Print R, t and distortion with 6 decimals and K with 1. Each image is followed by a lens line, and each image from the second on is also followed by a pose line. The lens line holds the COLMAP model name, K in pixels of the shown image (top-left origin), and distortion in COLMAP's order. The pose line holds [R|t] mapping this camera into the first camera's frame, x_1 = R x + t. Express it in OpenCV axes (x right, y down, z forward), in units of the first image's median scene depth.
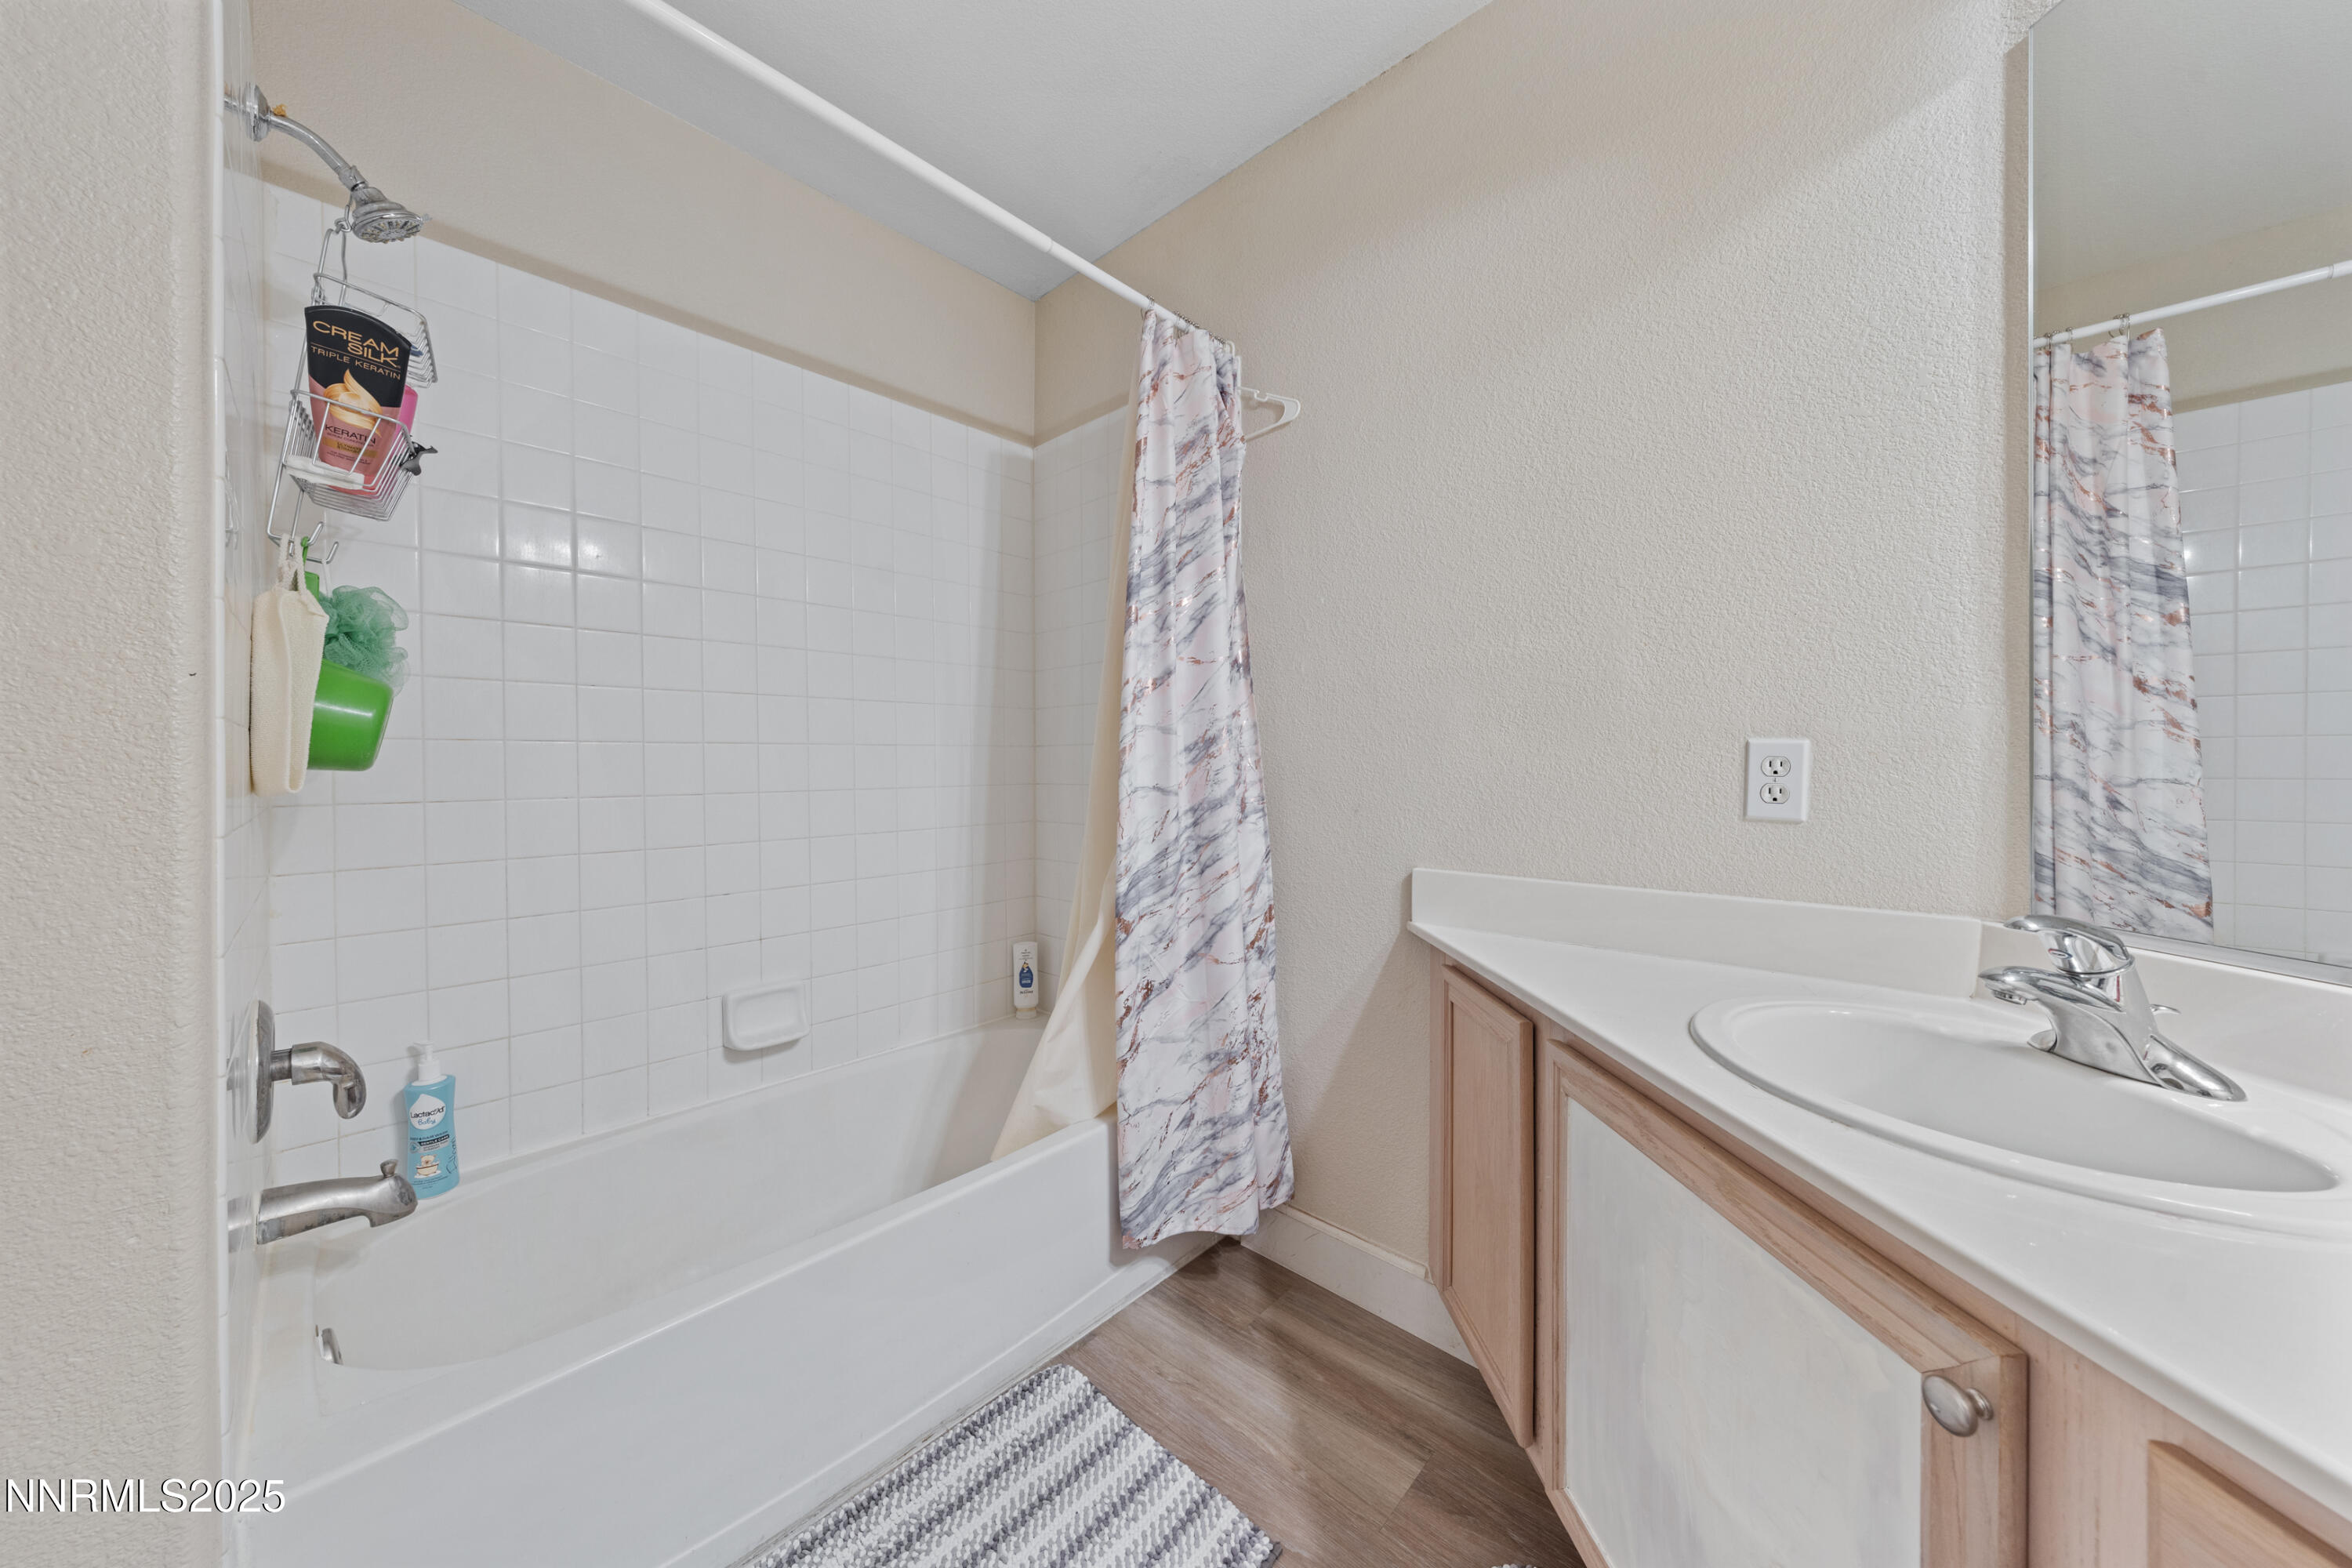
lens RADIAL K [[806.9, 0, 1172.0], [0, 806.9, 772.9], [0, 0, 1]] dist [-0.002162, -0.000121]
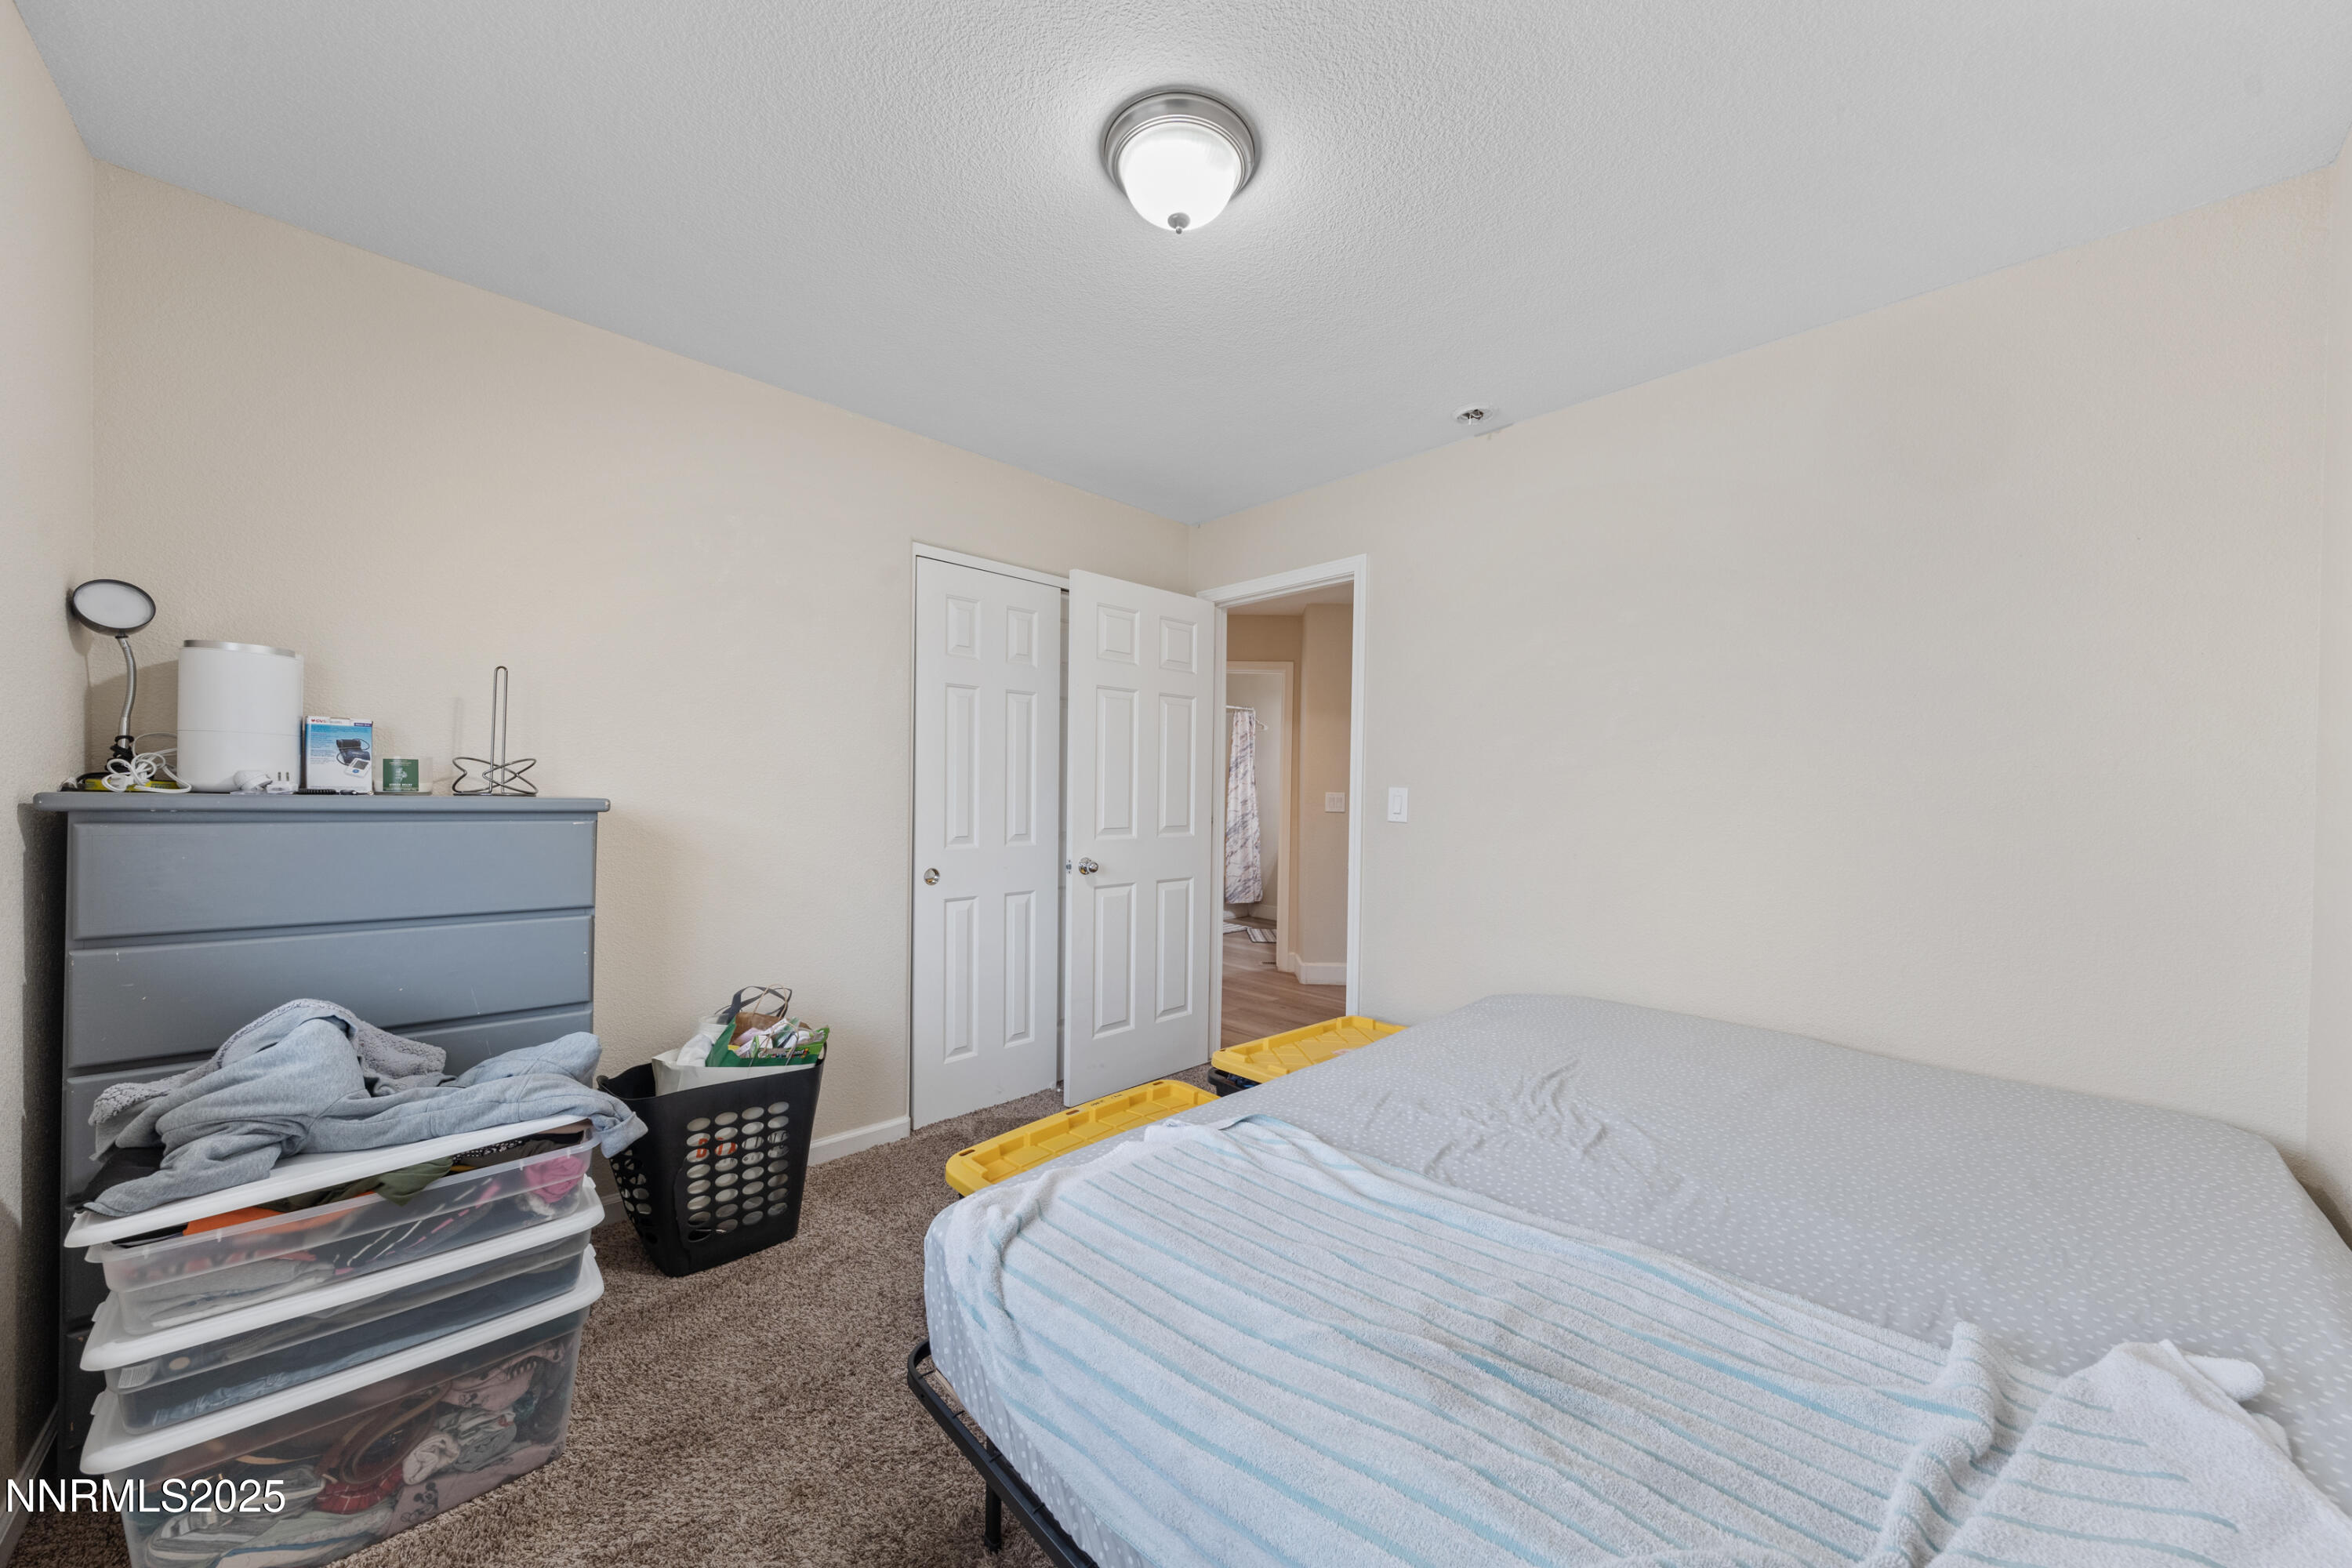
lens RADIAL K [[806.9, 0, 1172.0], [0, 806.9, 772.9], [0, 0, 1]] dist [-0.002162, -0.000121]
pose [[0.999126, 0.021996, -0.035557, -0.223859], [-0.023365, 0.998983, -0.038564, -0.010142], [0.034673, 0.039361, 0.998623, -3.761480]]
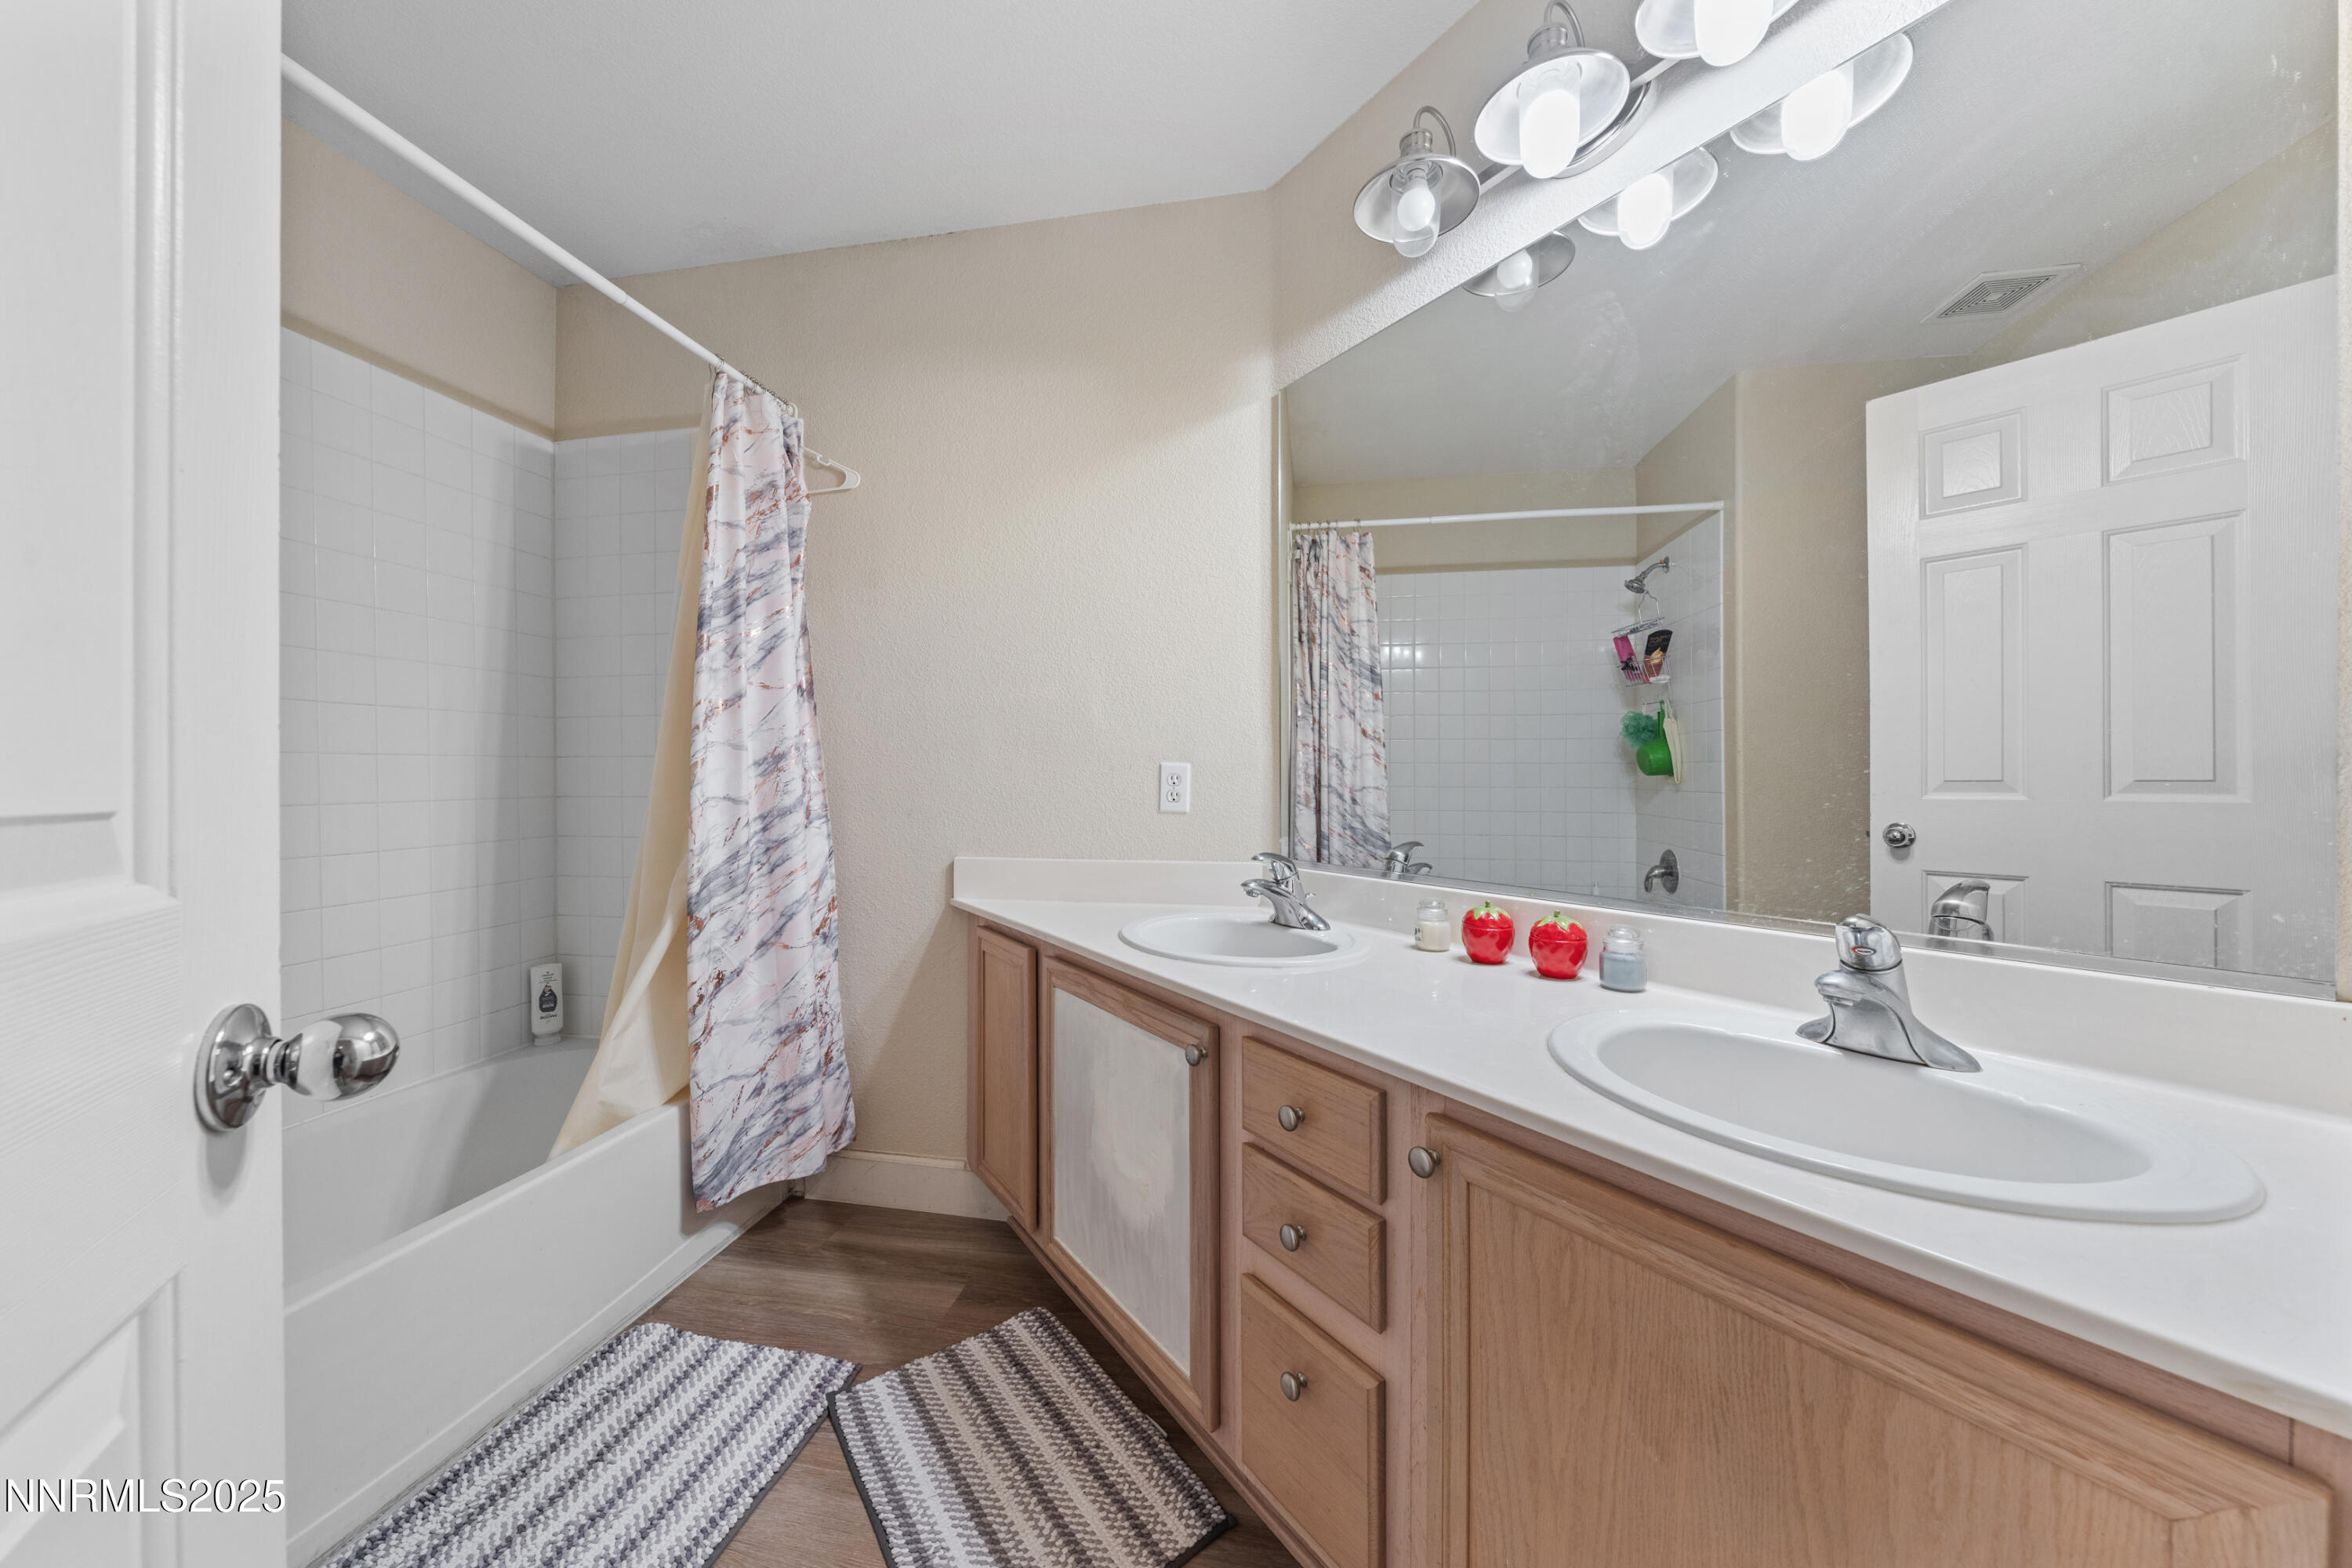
lens RADIAL K [[809.1, 0, 1168.7], [0, 809.1, 781.0], [0, 0, 1]] dist [-0.001012, -0.000046]
pose [[0.846757, 0.000238, 0.531980, -0.097413], [0.002476, 0.999987, -0.004388, 0.001561], [-0.531974, 0.005033, 0.846746, -0.274424]]
